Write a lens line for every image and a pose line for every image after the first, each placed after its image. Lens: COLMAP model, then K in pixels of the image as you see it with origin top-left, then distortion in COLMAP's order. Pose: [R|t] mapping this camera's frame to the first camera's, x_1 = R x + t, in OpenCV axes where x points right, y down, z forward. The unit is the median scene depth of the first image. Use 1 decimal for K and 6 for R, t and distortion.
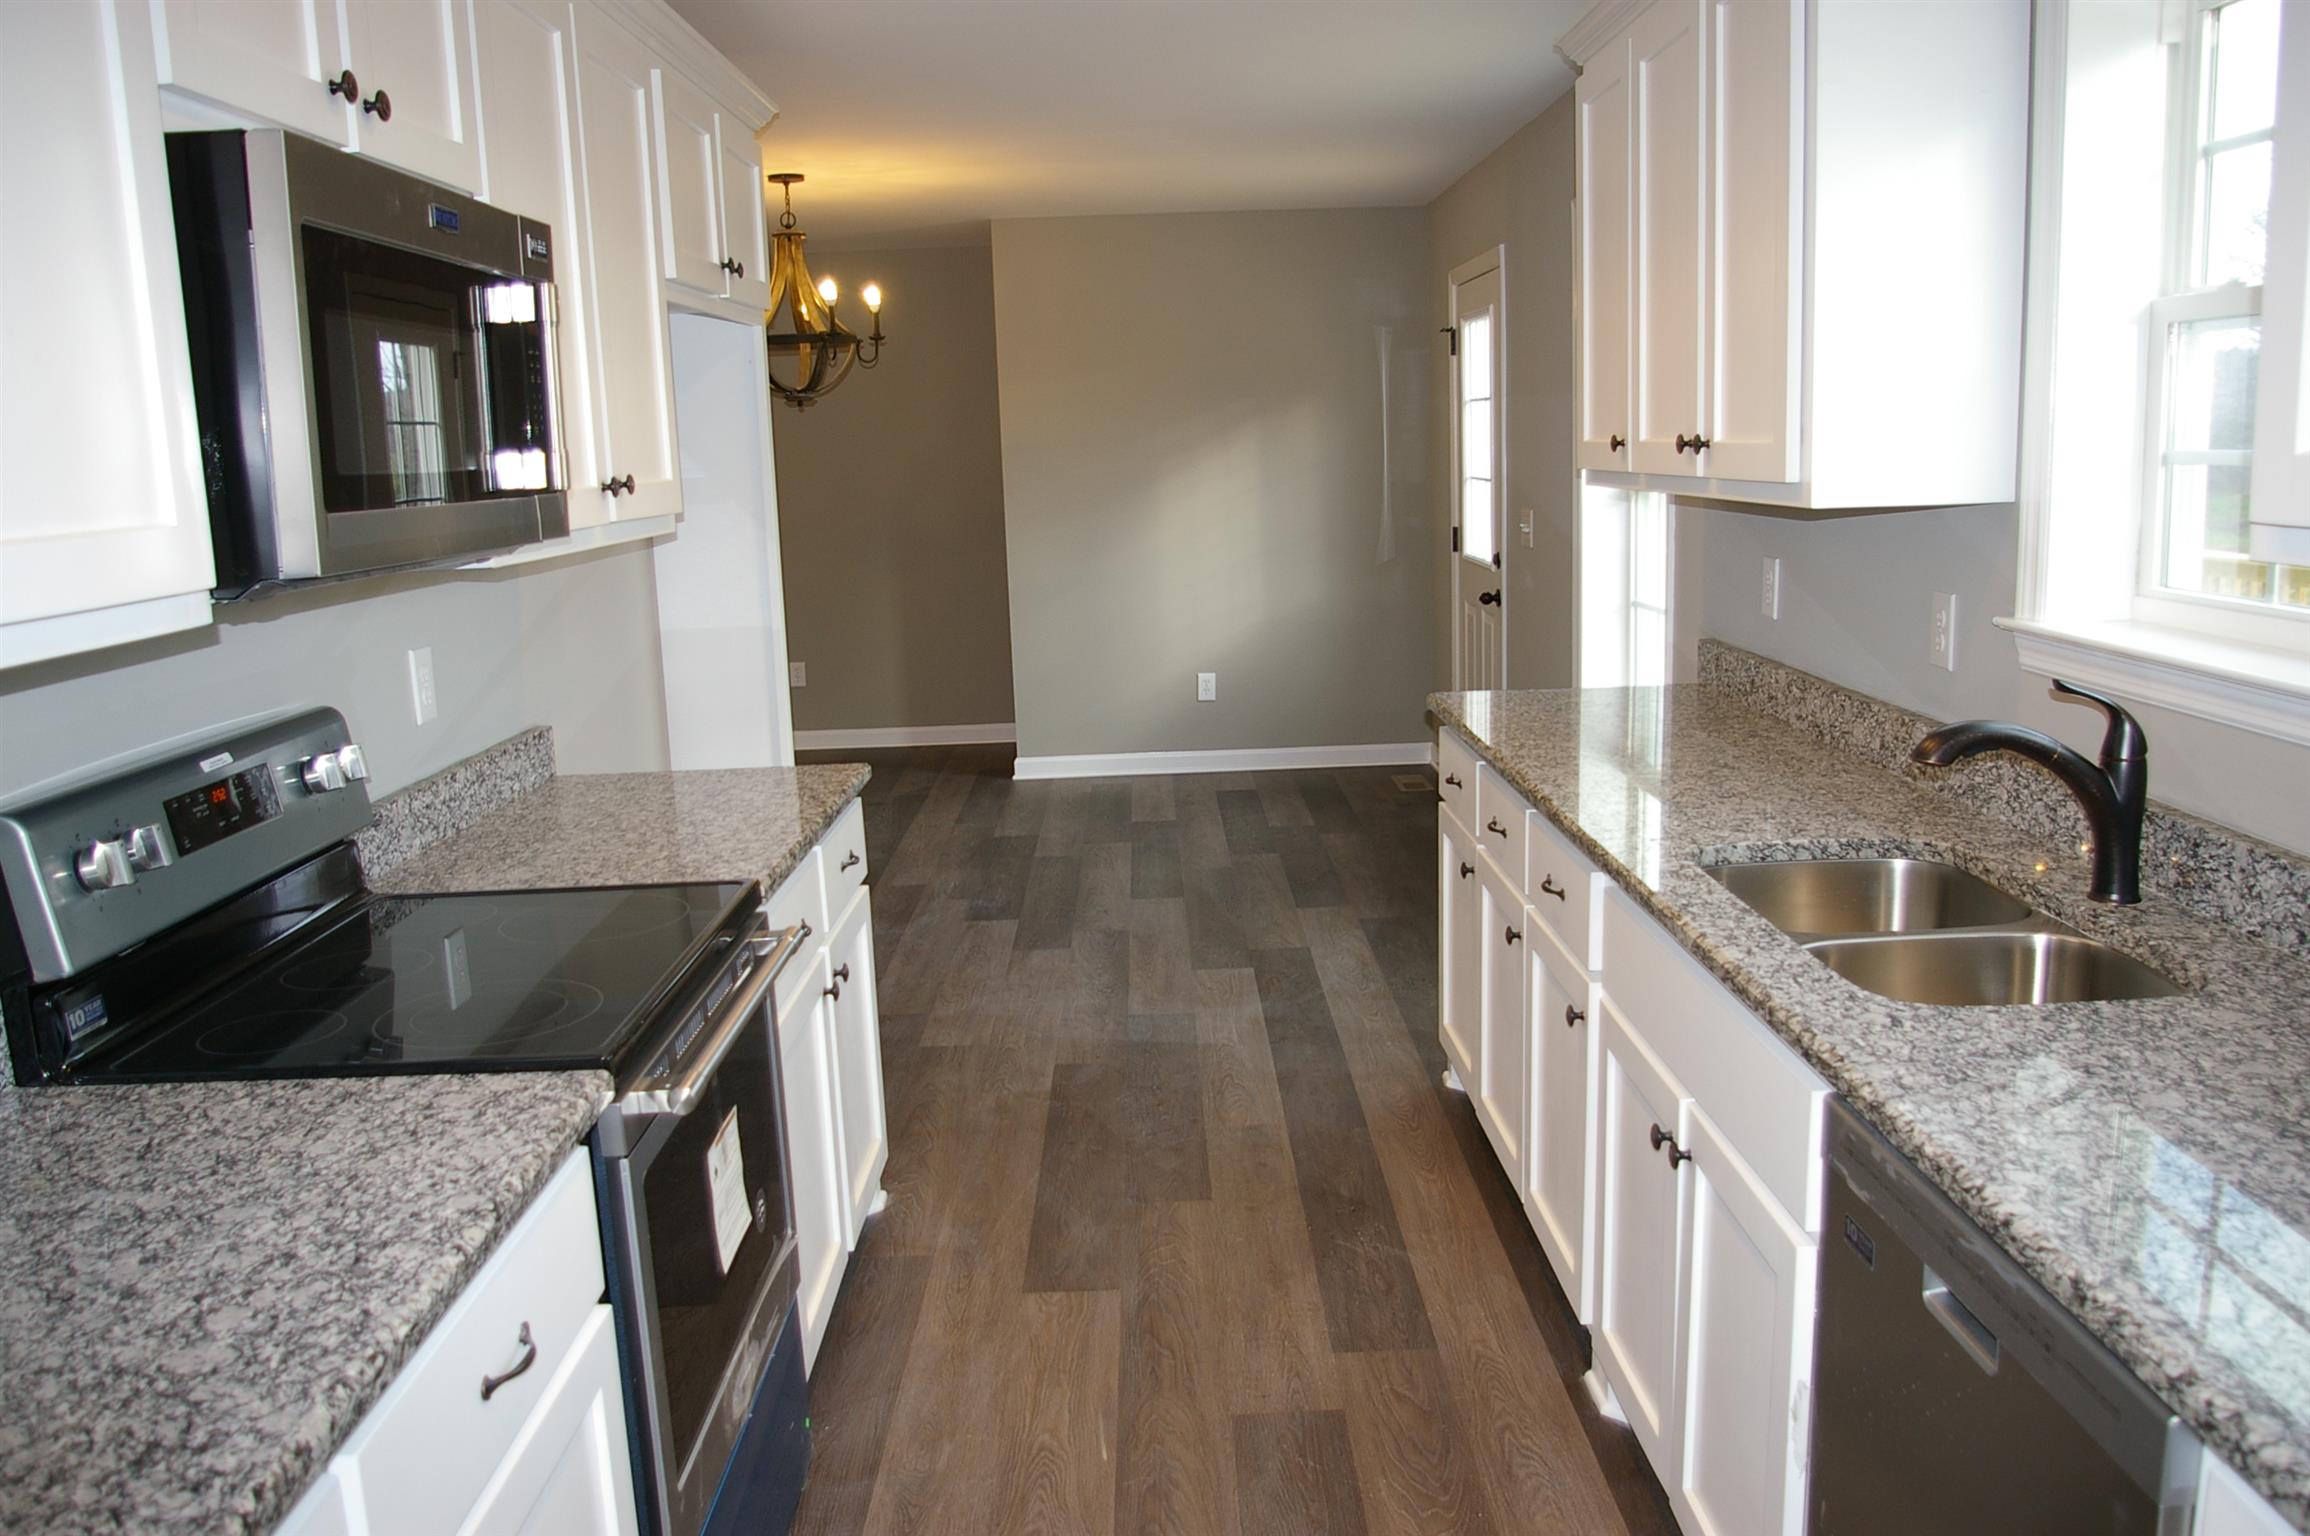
lens RADIAL K [[1845.6, 0, 1157.5], [0, 1845.6, 762.5], [0, 0, 1]] dist [-0.009188, 0.000376]
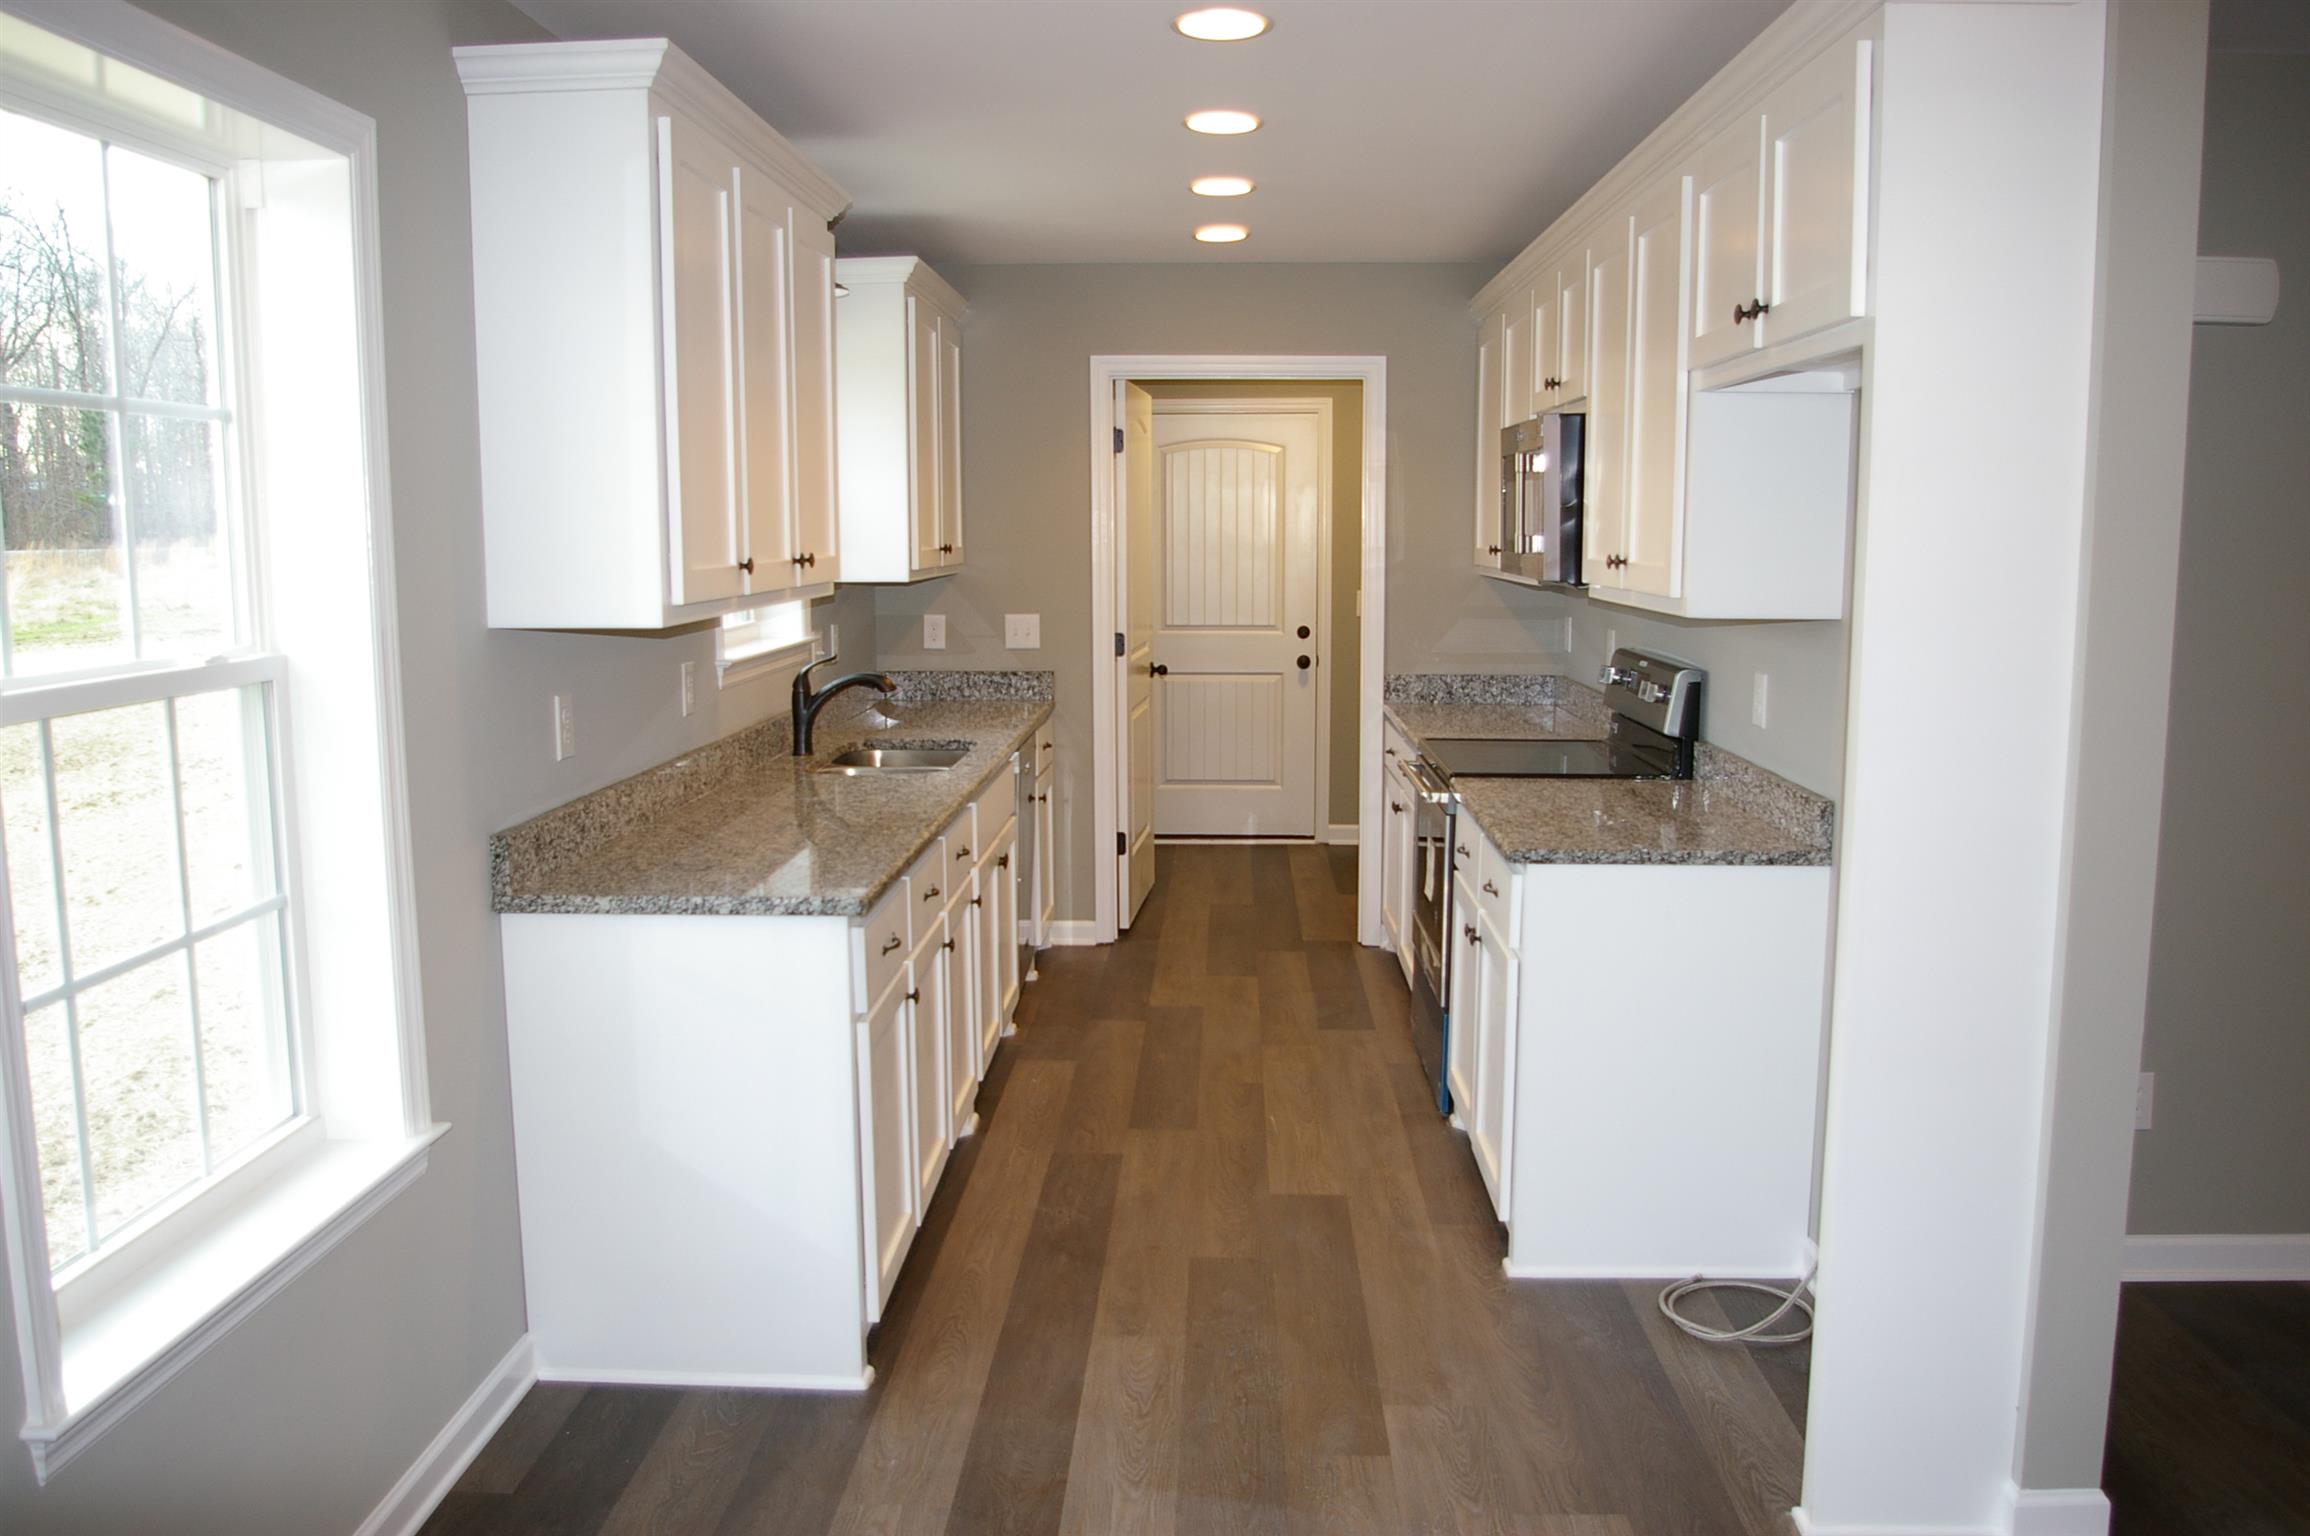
lens RADIAL K [[1845.6, 0, 1157.6], [0, 1845.6, 765.6], [0, 0, 1]] dist [-0.009188, 0.000376]
pose [[-0.998495, 0.021564, 0.050429, -0.012195], [0.035888, 0.952185, 0.303408, -0.373193], [-0.041475, 0.304761, -0.951525, 2.027606]]
